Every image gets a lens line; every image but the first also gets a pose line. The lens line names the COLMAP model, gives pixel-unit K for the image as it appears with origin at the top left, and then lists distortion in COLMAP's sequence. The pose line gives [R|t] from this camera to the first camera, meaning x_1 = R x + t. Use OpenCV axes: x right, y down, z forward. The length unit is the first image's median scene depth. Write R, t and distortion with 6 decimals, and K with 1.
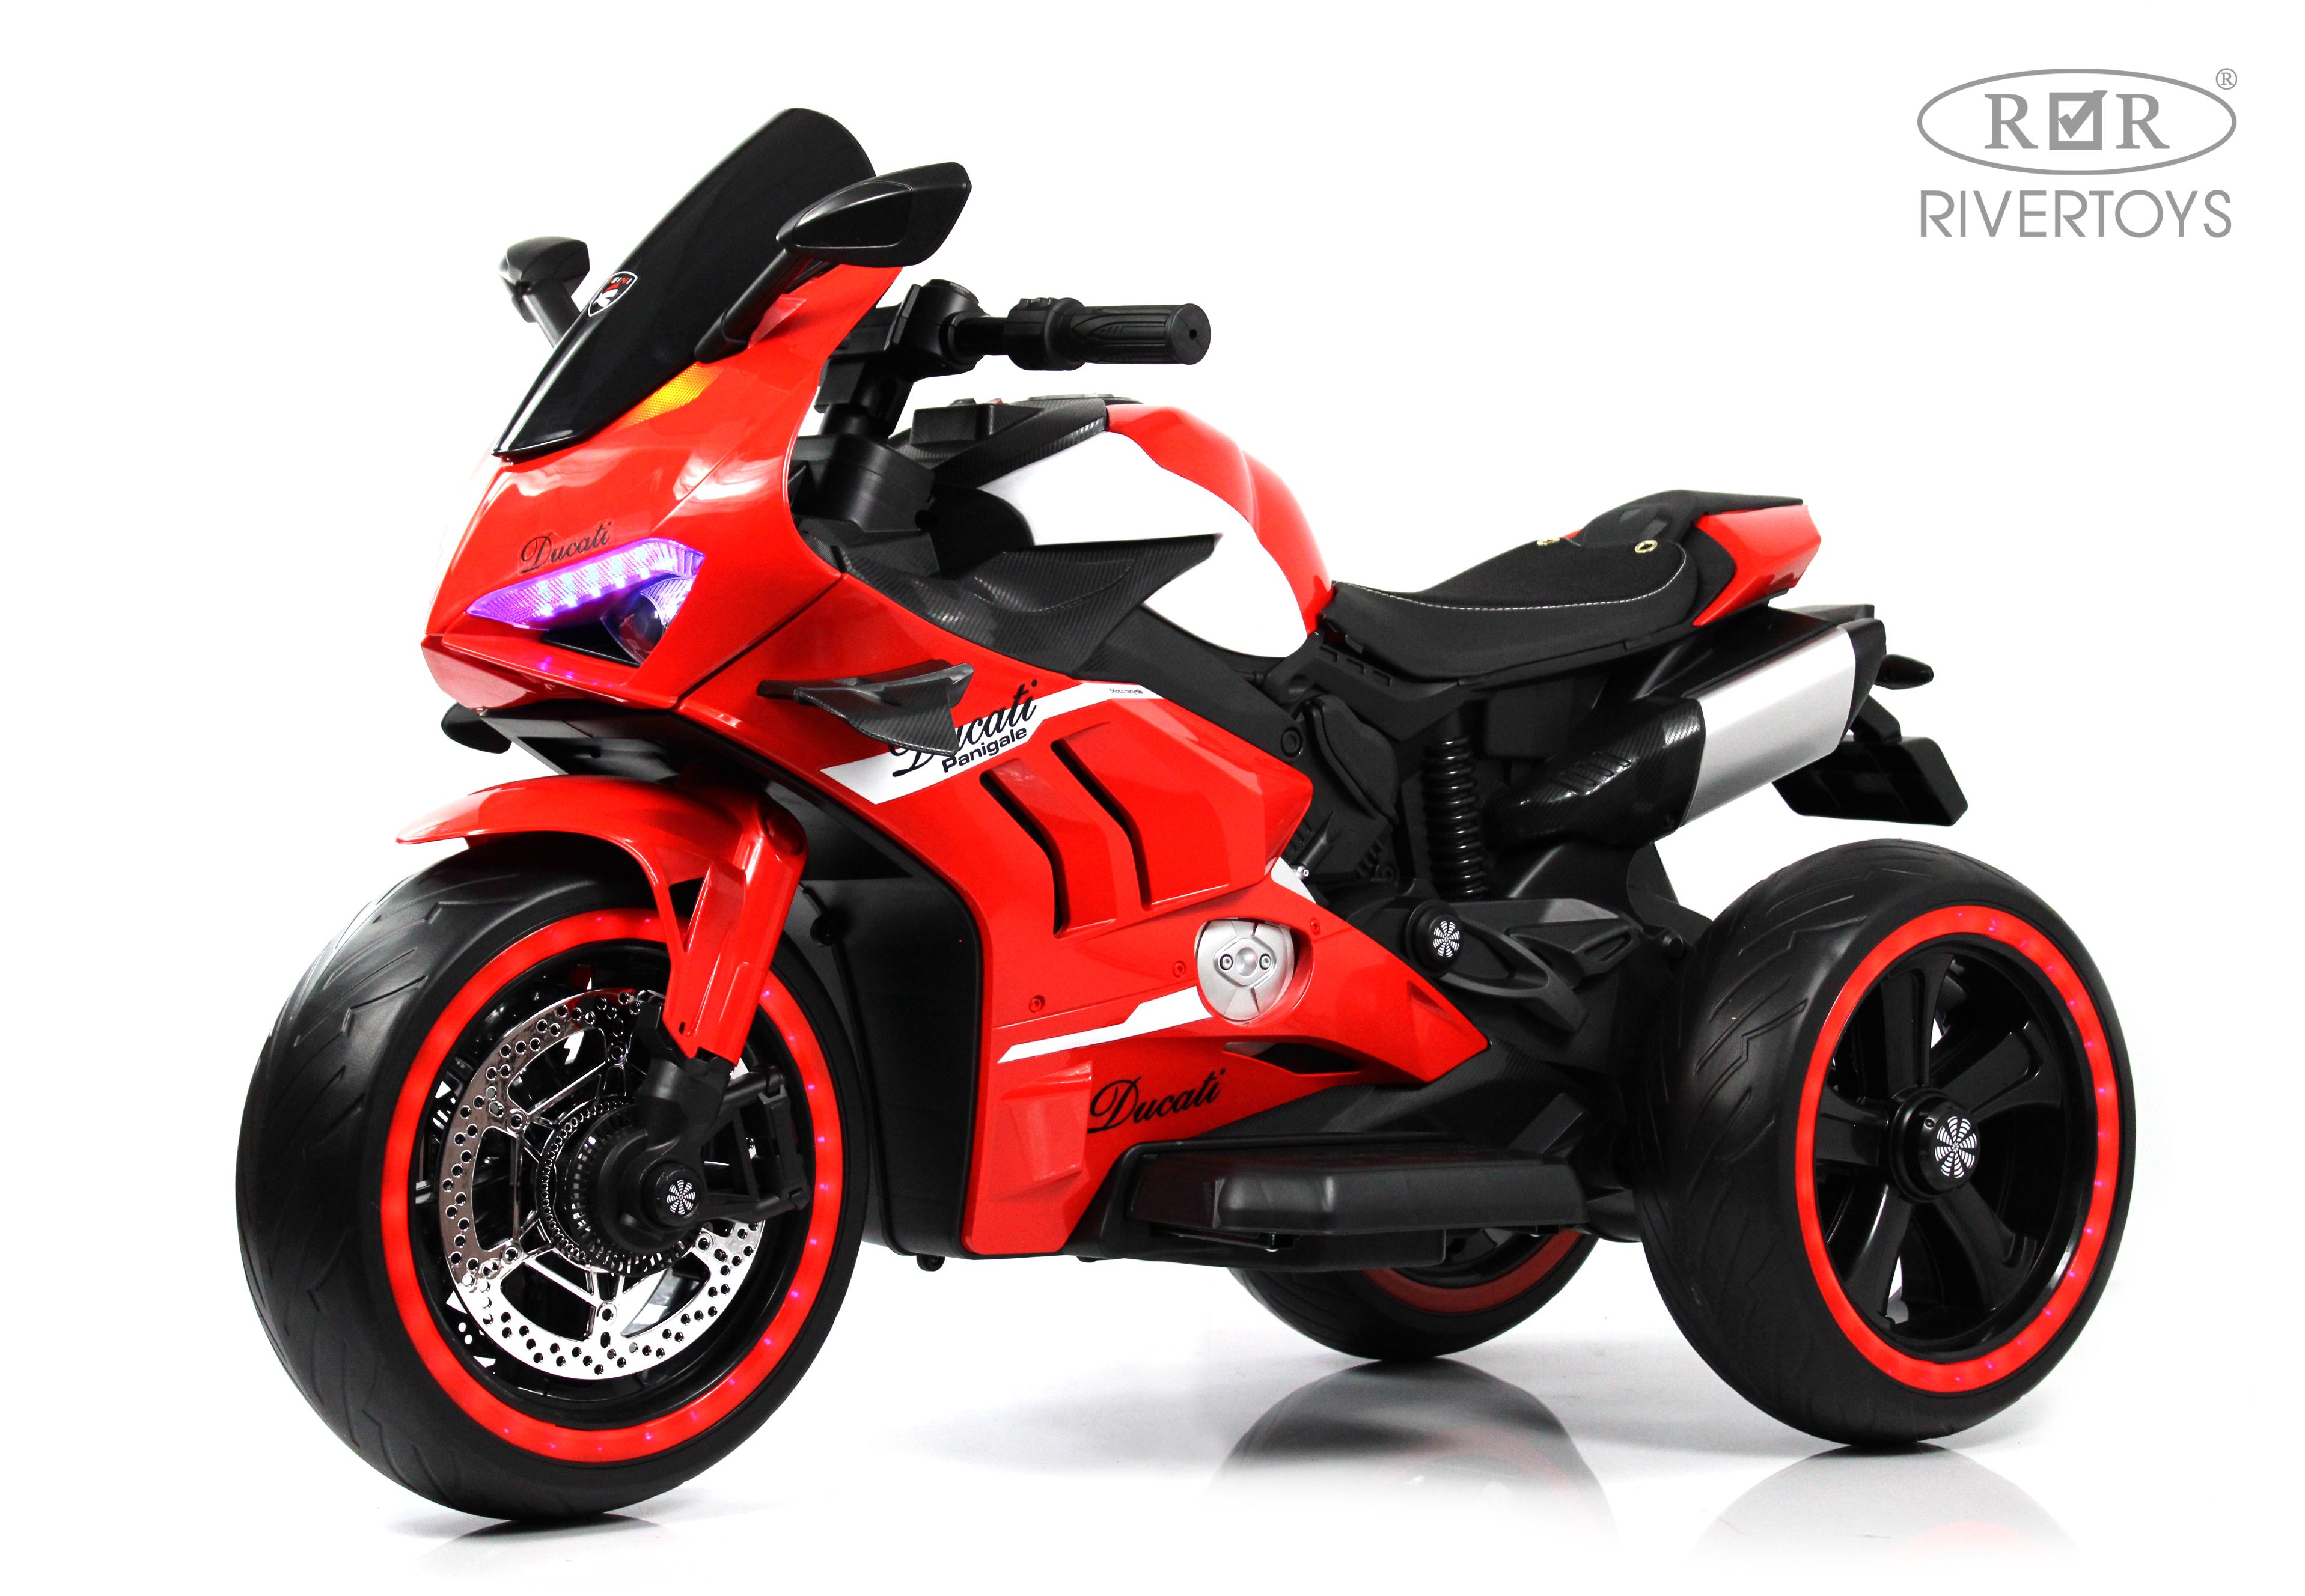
lens RADIAL K [[4430.4, 0, 1152.5], [0, 4430.4, 798.0], [0, 0, 1]] dist [0.026645, 0.067131]
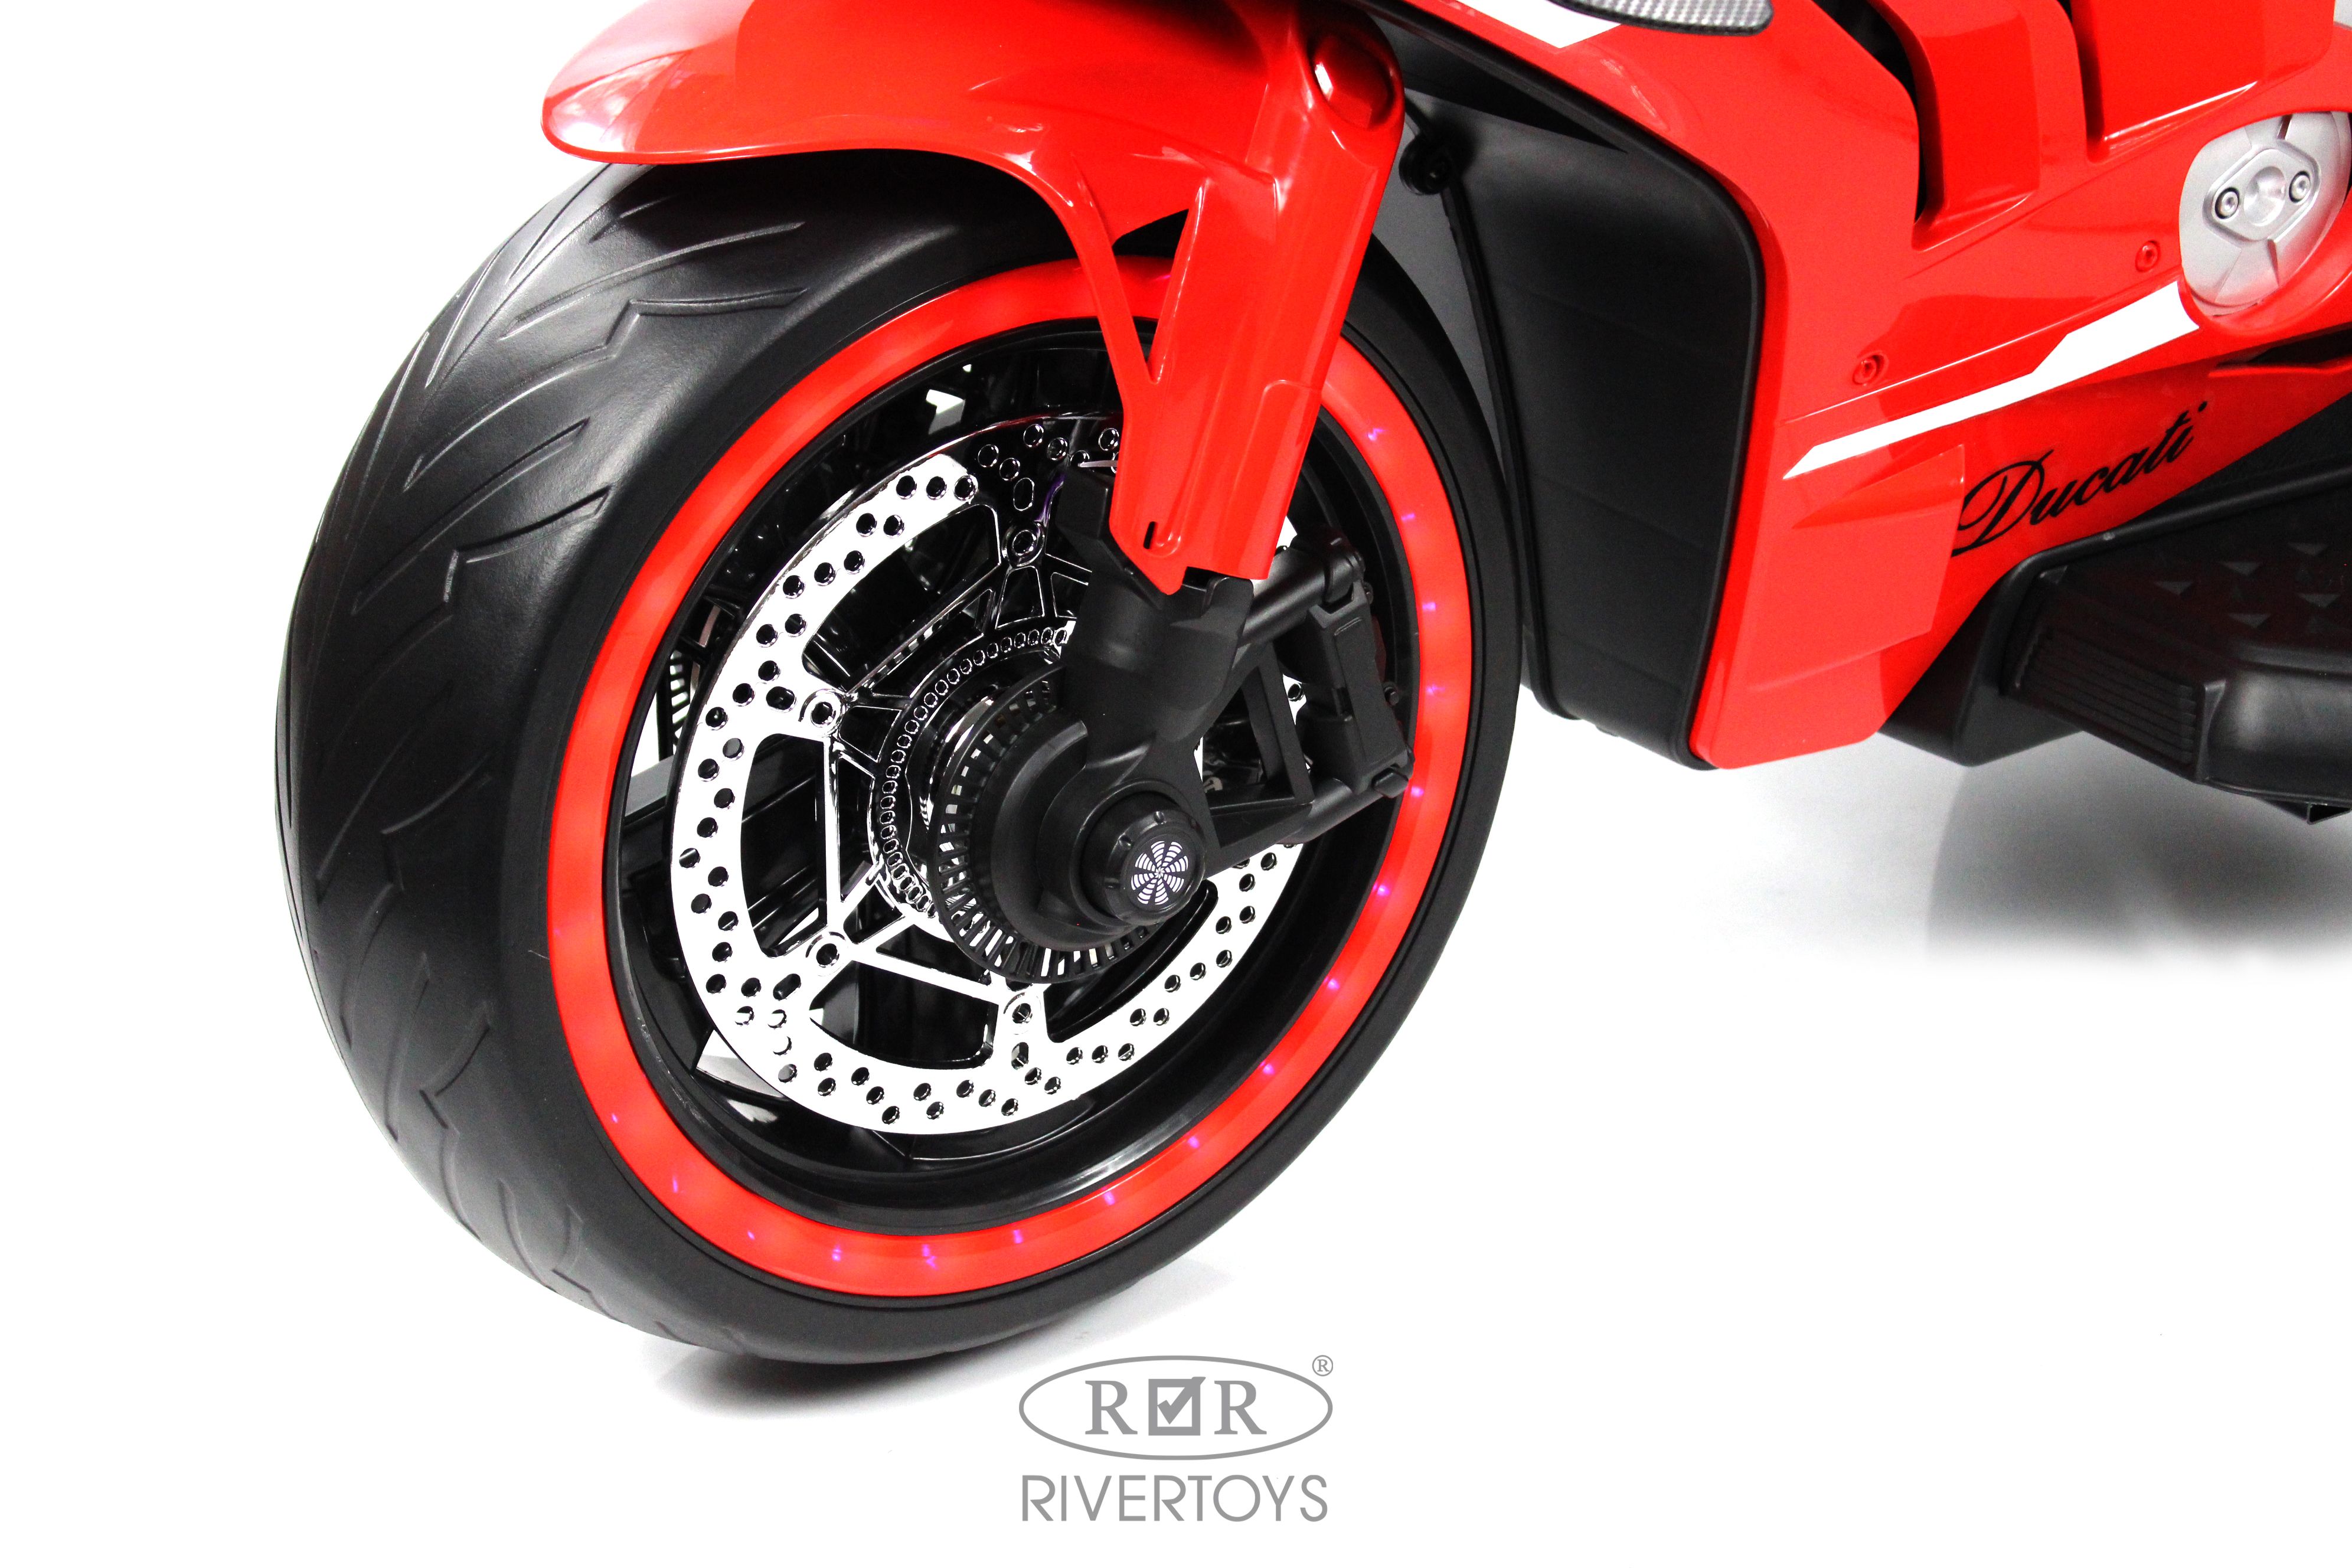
lens RADIAL K [[4419.8, 0, 1176.0], [0, 4419.8, 784.0], [0, 0, 1]] dist [-0.008313, 0.337747]
pose [[0.995009, 0.017779, -0.098186, -0.054113], [0.021925, 0.920994, 0.388960, -0.104878], [0.097344, -0.389172, 0.916007, 0.530919]]
